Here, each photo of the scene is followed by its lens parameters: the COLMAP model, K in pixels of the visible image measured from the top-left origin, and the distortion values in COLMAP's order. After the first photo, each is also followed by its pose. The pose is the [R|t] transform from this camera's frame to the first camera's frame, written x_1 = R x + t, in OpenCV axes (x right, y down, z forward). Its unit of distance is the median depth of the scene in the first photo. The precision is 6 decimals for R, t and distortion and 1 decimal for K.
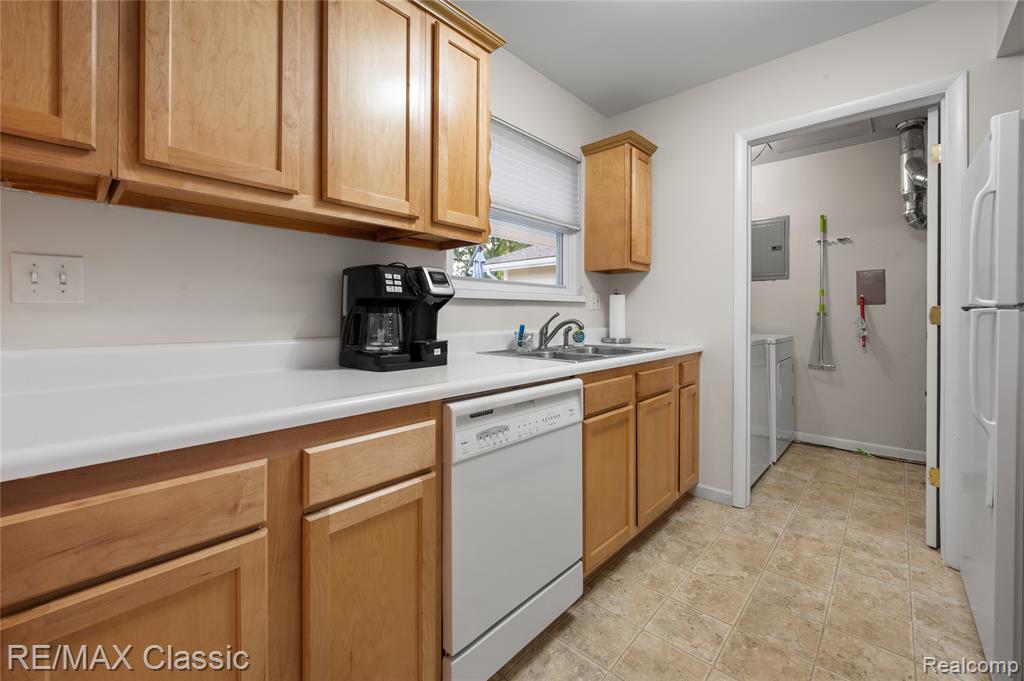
lens RADIAL K [[417.4, 0, 507.4], [0, 417.4, 312.0], [0, 0, 1]] dist [0.000962, 0.000331]
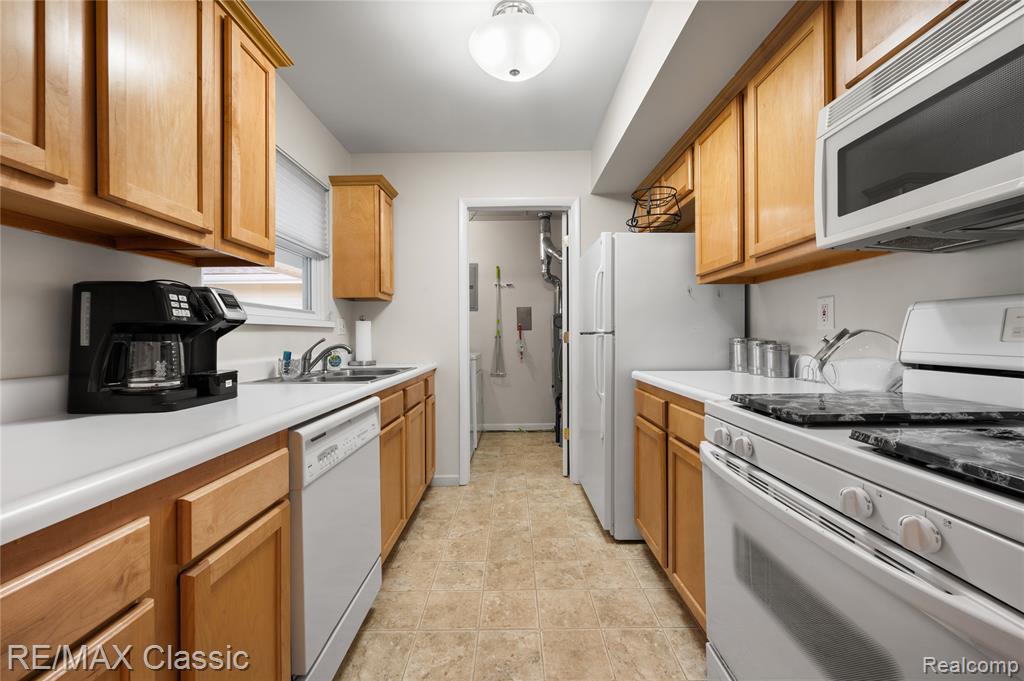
lens RADIAL K [[400.8, 0, 509.0], [0, 400.8, 336.6], [0, 0, 1]] dist [0.000012, 0.000068]
pose [[0.740652, -0.007878, 0.671843, -0.198430], [0.006373, 0.999969, 0.004699, -0.003704], [-0.671859, 0.000801, 0.740679, -0.030900]]
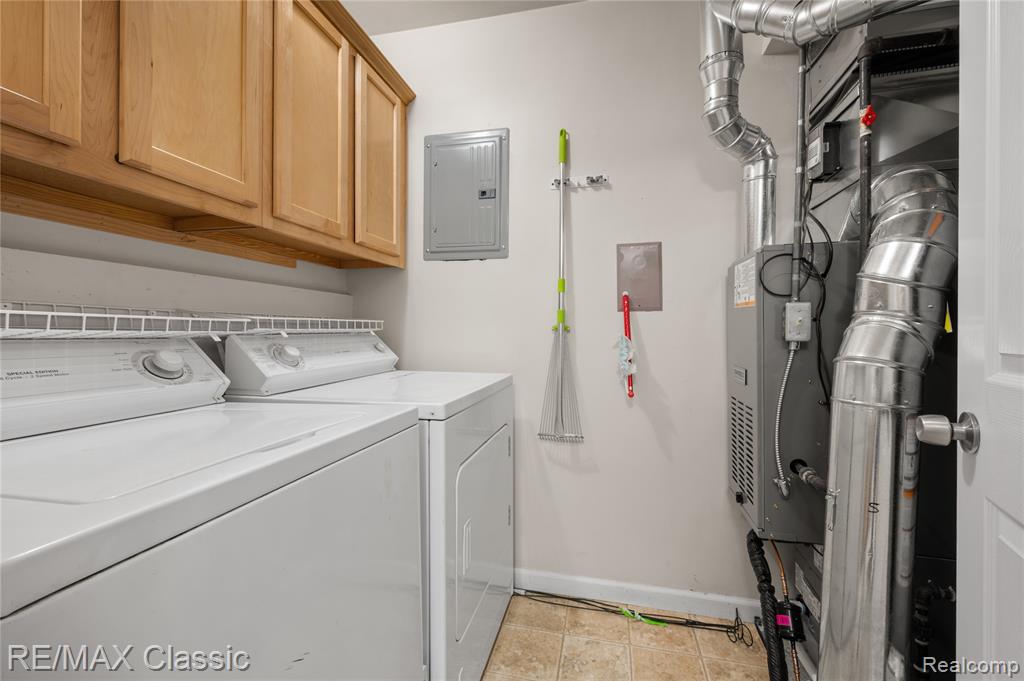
lens RADIAL K [[435.2, 0, 507.6], [0, 435.2, 331.4], [0, 0, 1]] dist [-0.000363, 0.000002]
pose [[0.868862, -0.001330, 0.495053, 0.721861], [-0.003215, 0.999960, 0.008330, 0.004963], [-0.495044, -0.008829, 0.868823, 0.952521]]
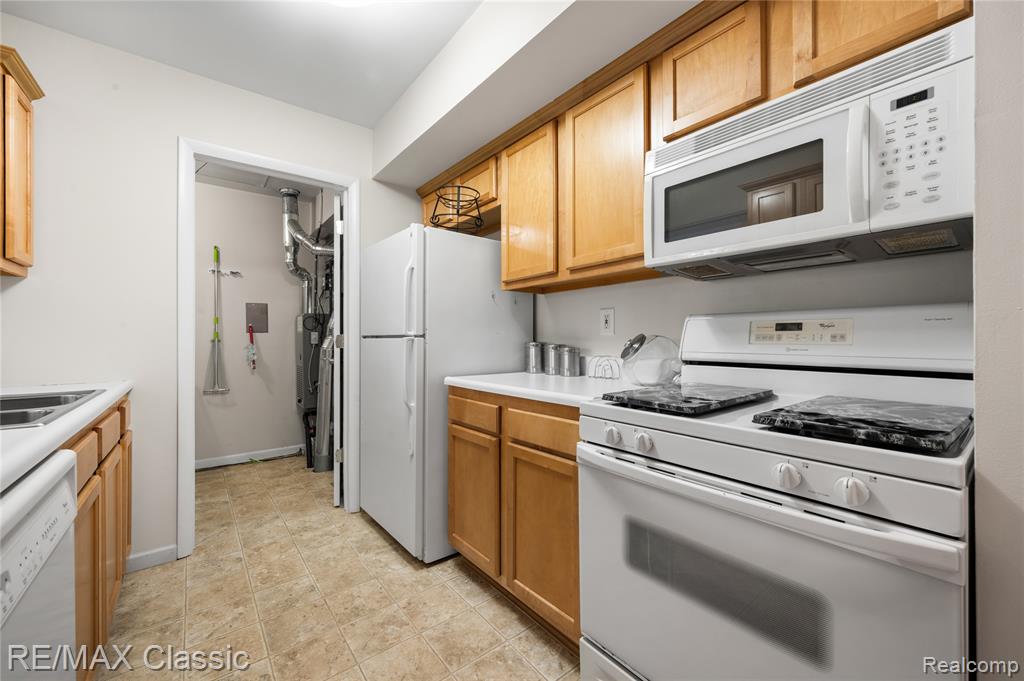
lens RADIAL K [[404.2, 0, 508.7], [0, 404.2, 340.7], [0, 0, 1]] dist [-0.001391, 0.000413]
pose [[0.159644, -0.003611, 0.987168, -0.205692], [-0.001184, 0.999992, 0.003850, -0.000319], [-0.987174, -0.001783, 0.159639, 0.190513]]
